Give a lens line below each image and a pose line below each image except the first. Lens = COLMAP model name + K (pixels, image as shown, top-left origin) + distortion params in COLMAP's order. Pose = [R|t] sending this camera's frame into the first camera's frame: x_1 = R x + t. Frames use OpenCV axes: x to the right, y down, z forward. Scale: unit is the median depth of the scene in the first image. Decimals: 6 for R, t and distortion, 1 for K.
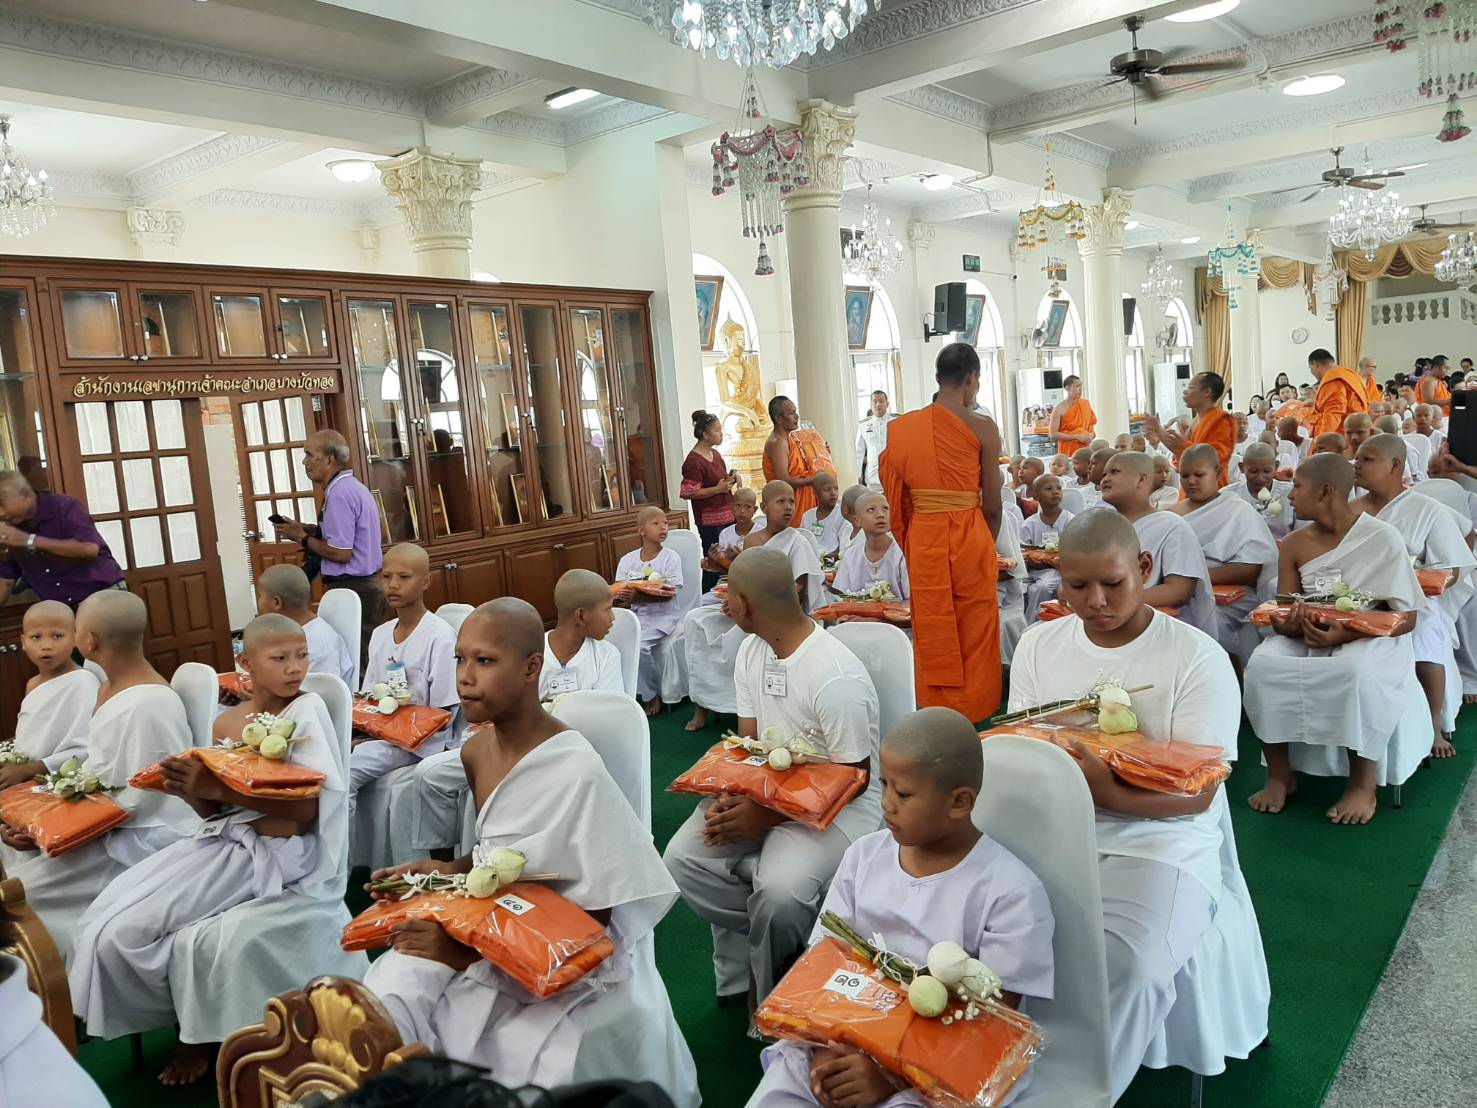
lens RADIAL K [[1211.1, 0, 771.4], [0, 1211.1, 554.2], [0, 0, 1]] dist [-0.005479, -0.002638]
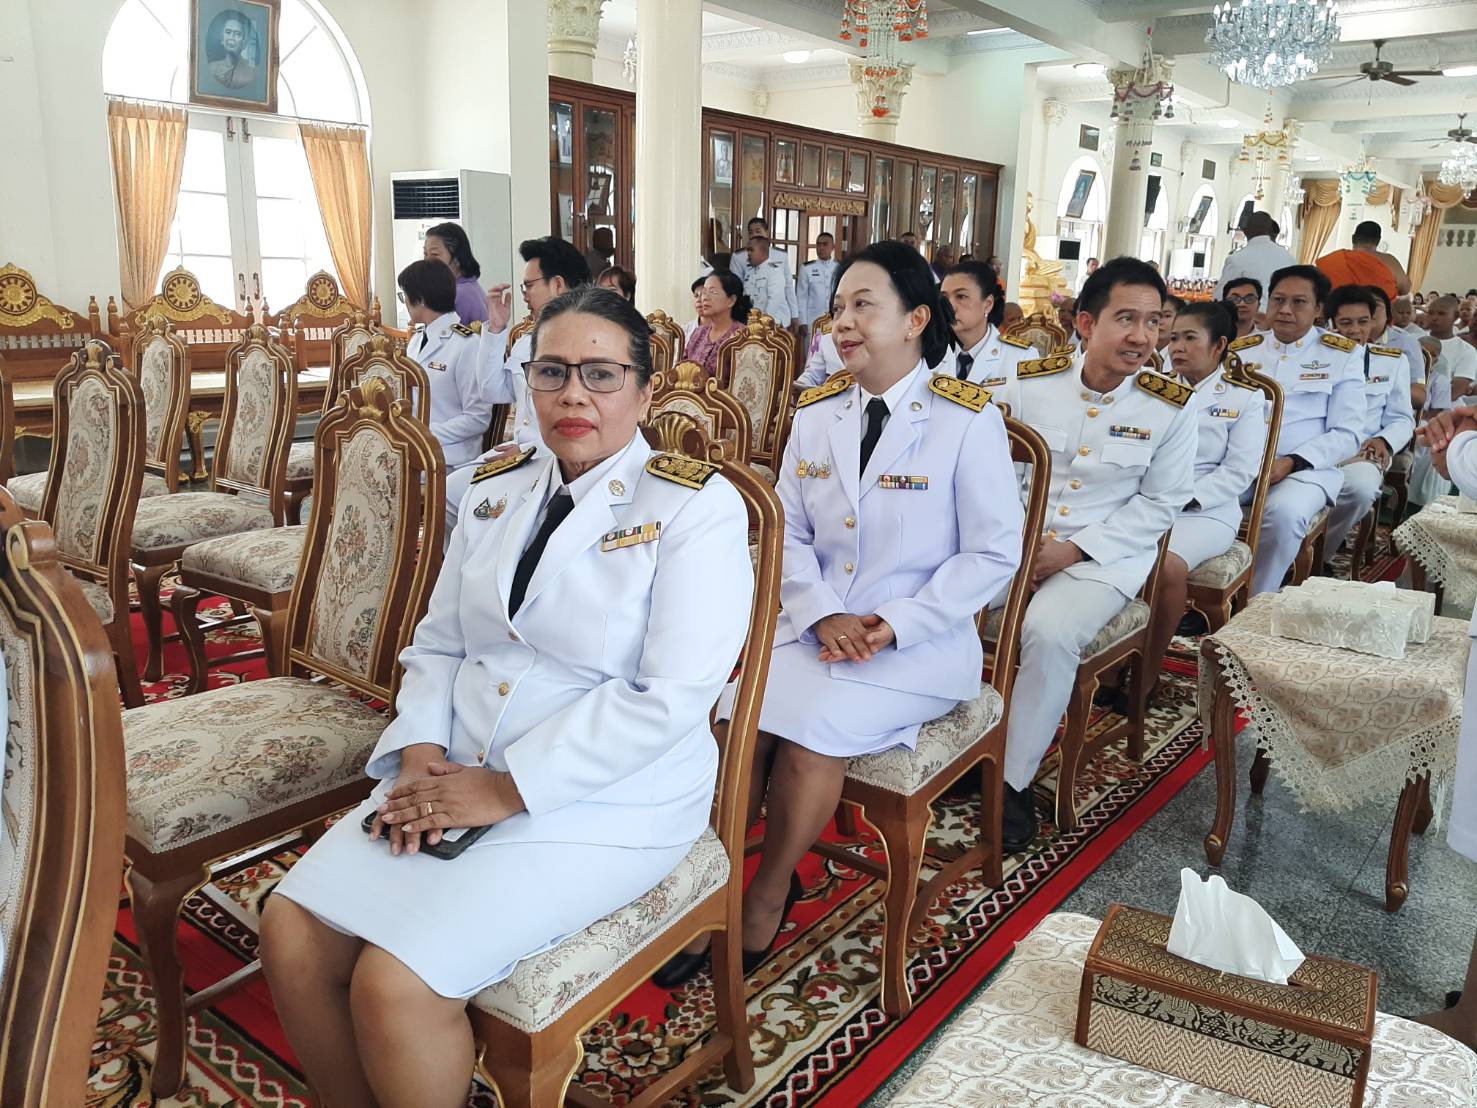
lens RADIAL K [[1115.5, 0, 738.5], [0, 1115.5, 554.0], [0, 0, 1]] dist [0.039084, -0.086910]
pose [[0.991026, 0.132512, -0.017565, -0.250219], [-0.128313, 0.979885, 0.152840, 0.061283], [0.037465, -0.149215, 0.988095, -0.329596]]
